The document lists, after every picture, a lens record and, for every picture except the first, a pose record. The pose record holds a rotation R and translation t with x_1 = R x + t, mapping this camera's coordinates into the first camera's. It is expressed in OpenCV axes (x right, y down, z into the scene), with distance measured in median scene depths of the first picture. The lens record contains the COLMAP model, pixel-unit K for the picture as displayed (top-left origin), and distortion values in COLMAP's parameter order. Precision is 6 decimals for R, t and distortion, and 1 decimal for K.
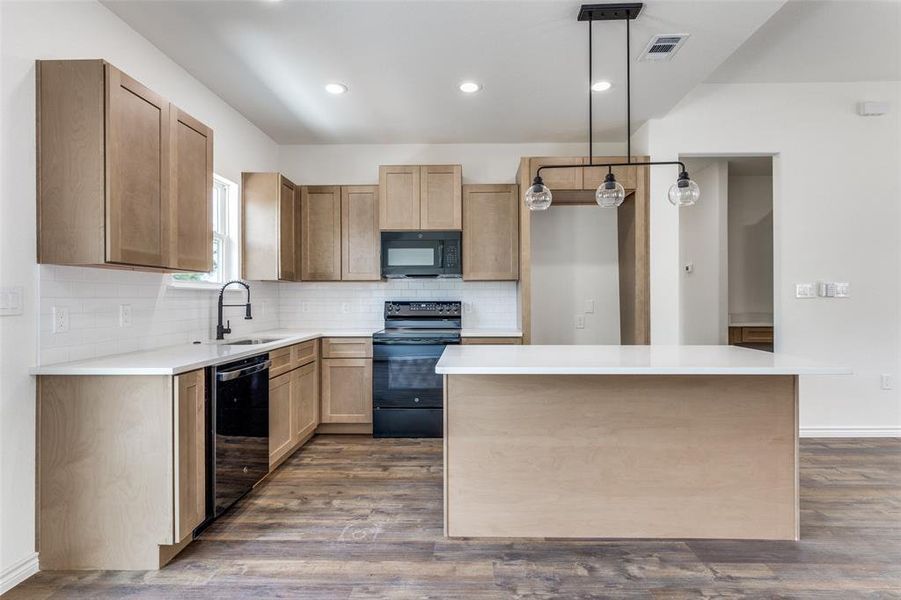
lens RADIAL K [[469.4, 0, 450.5], [0, 469.4, 300.0], [0, 0, 1]] dist [0.001302, 0.000135]
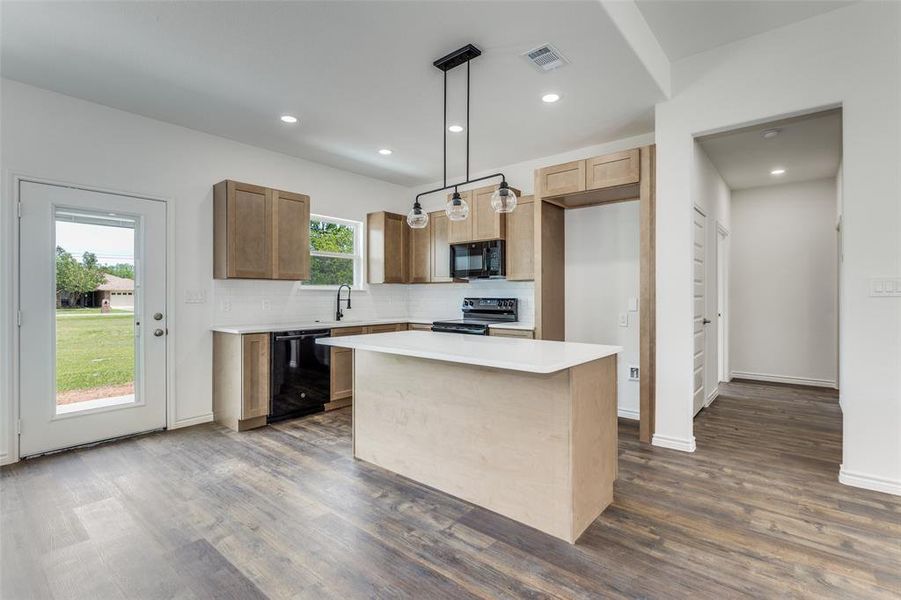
lens RADIAL K [[422.5, 0, 453.9], [0, 422.5, 296.9], [0, 0, 1]] dist [-0.000664, -0.000209]
pose [[0.780309, 0.004530, -0.625377, 1.016867], [-0.005108, 0.999987, 0.000869, -0.001499], [0.625373, 0.002516, 0.780322, 0.147958]]
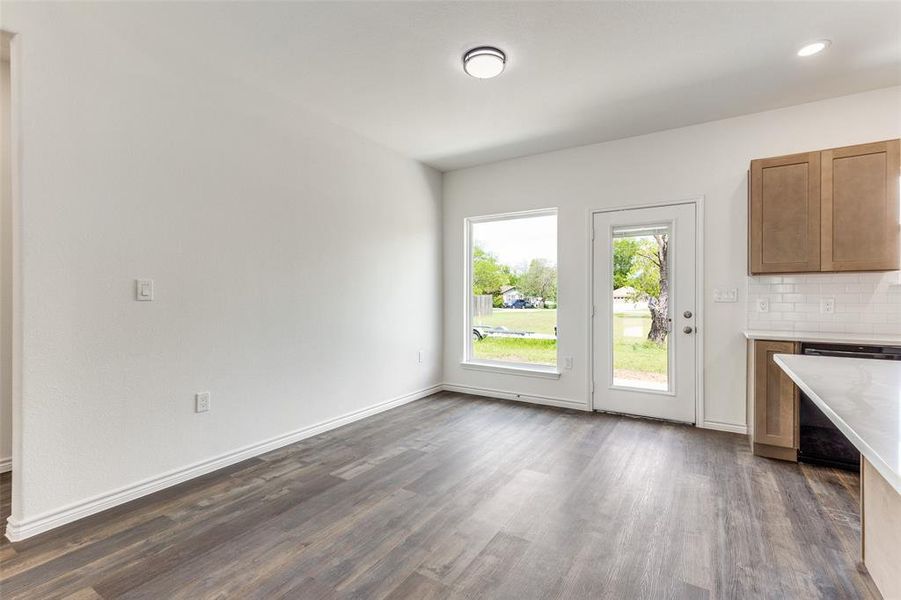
lens RADIAL K [[404.1, 0, 455.8], [0, 404.1, 297.5], [0, 0, 1]] dist [0.001407, 0.000186]
pose [[-0.513047, 0.005199, -0.858345, 0.983948], [-0.001477, 0.999975, 0.006940, 0.002522], [0.858359, 0.004828, -0.513027, 0.696279]]
